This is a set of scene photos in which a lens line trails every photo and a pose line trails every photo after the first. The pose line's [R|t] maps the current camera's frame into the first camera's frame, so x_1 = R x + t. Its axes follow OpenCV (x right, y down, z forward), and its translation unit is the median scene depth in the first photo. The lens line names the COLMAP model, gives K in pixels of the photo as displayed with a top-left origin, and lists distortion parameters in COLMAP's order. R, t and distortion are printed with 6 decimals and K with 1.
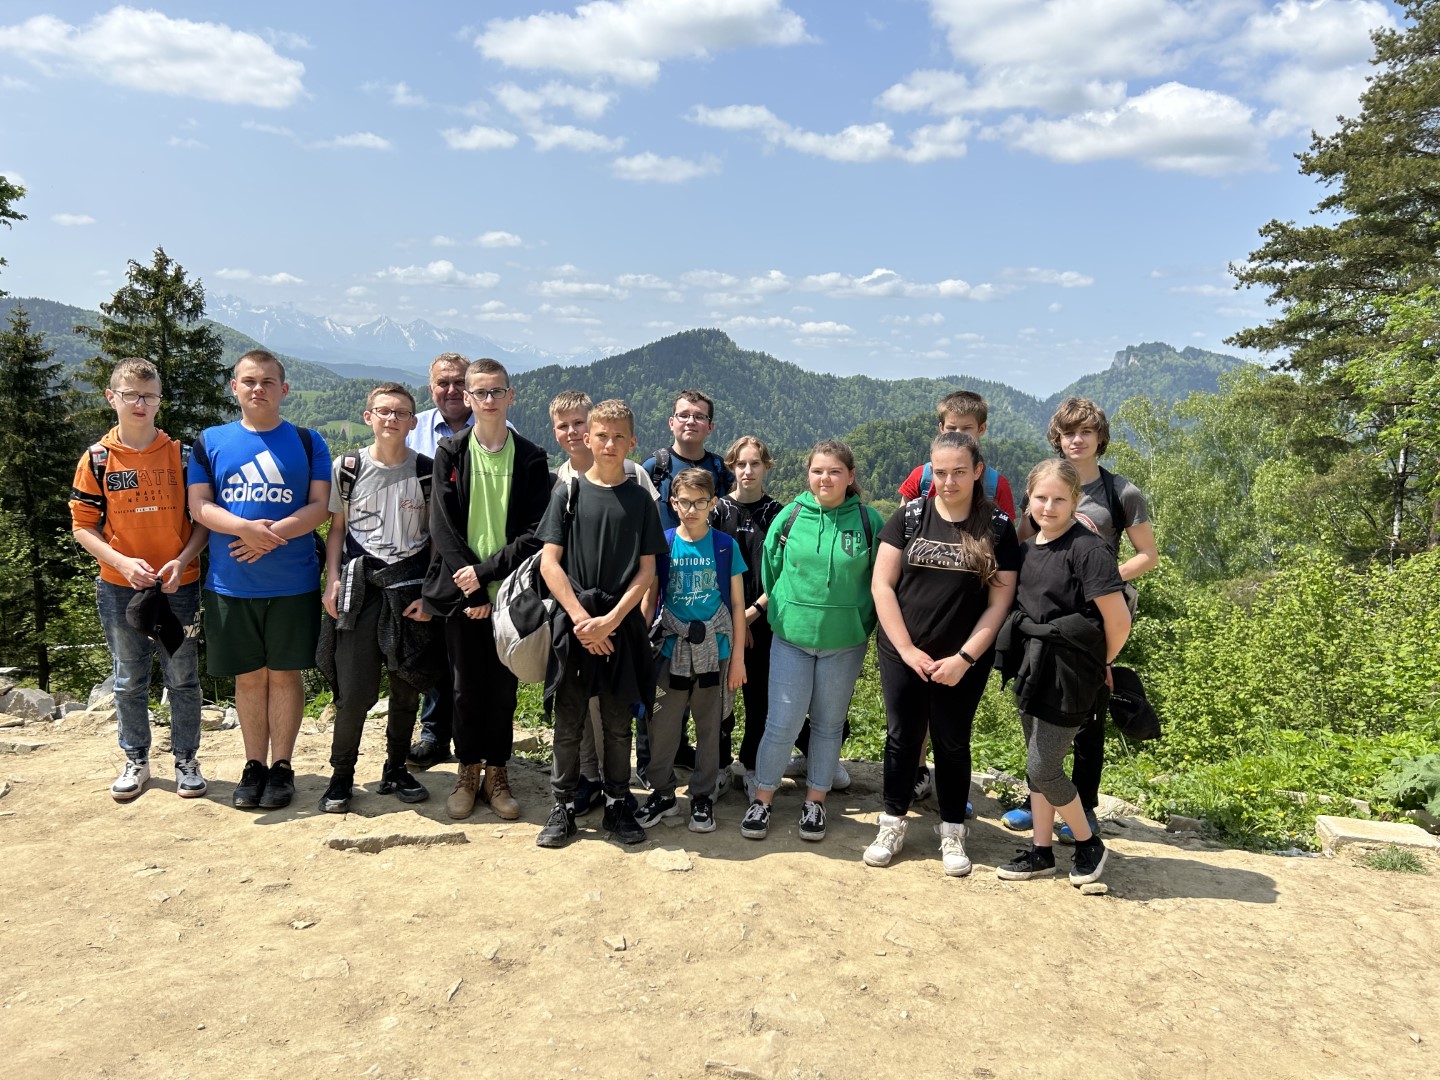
lens RADIAL K [[1077.6, 0, 726.1], [0, 1077.6, 549.7], [0, 0, 1]] dist [0.060731, -0.065596]
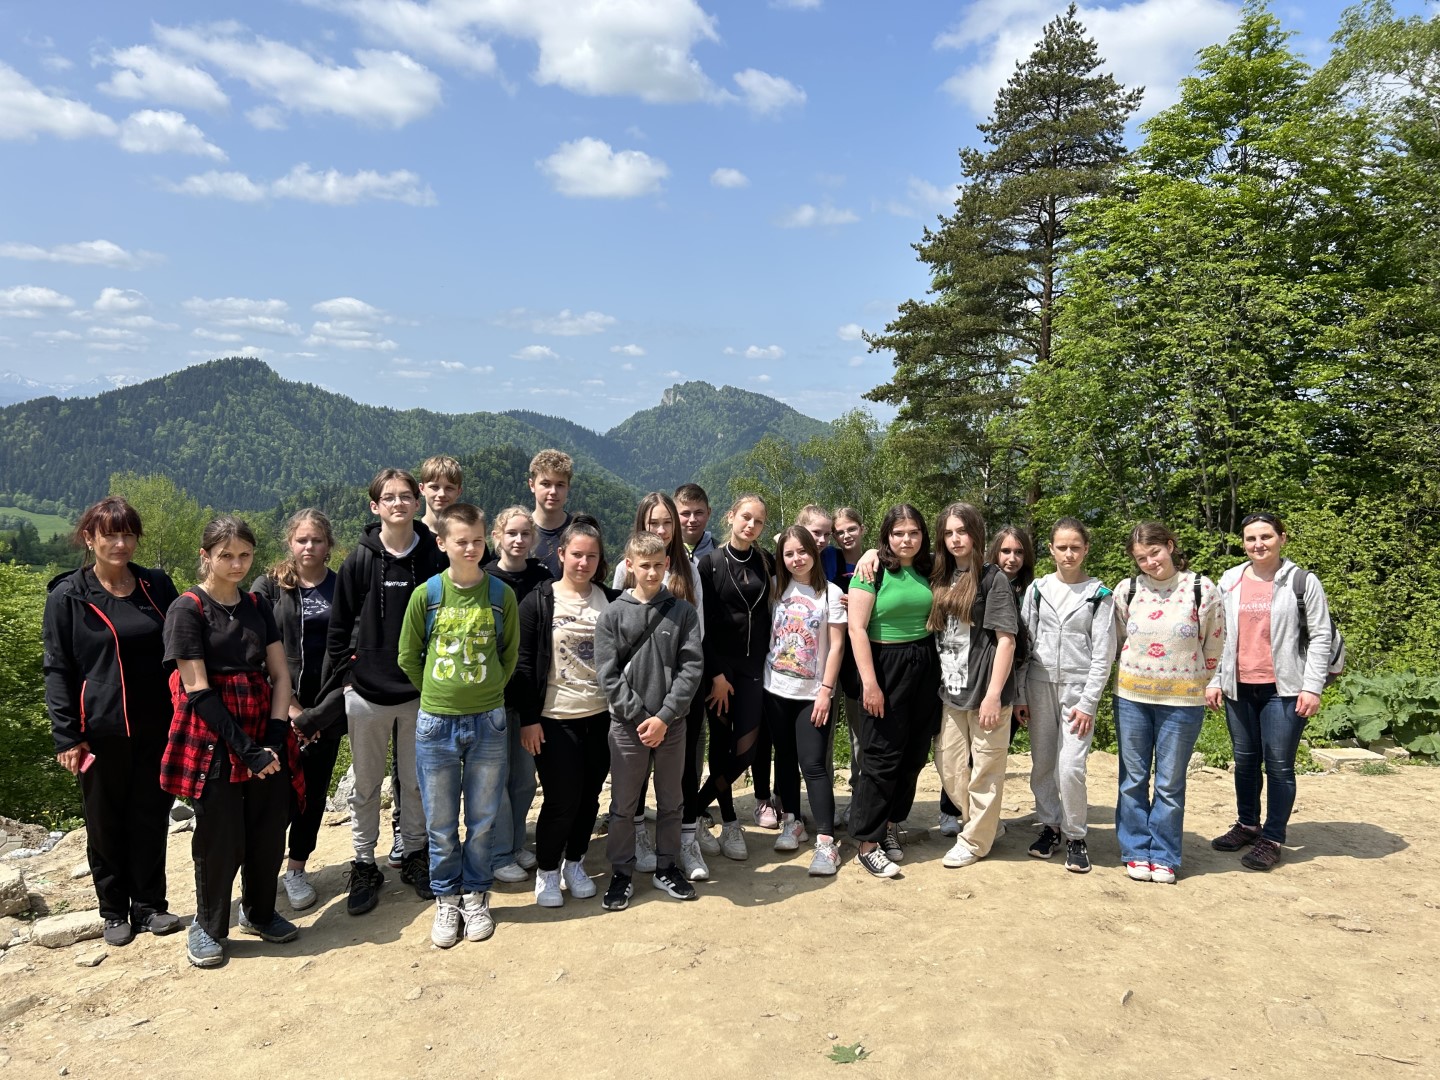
lens RADIAL K [[1077.6, 0, 737.0], [0, 1077.6, 529.4], [0, 0, 1]] dist [0.060731, -0.065596]
pose [[0.917245, -0.042012, 0.396101, -0.154209], [0.061402, 0.997449, -0.036395, -0.015649], [-0.393562, 0.057705, 0.917485, -0.008301]]
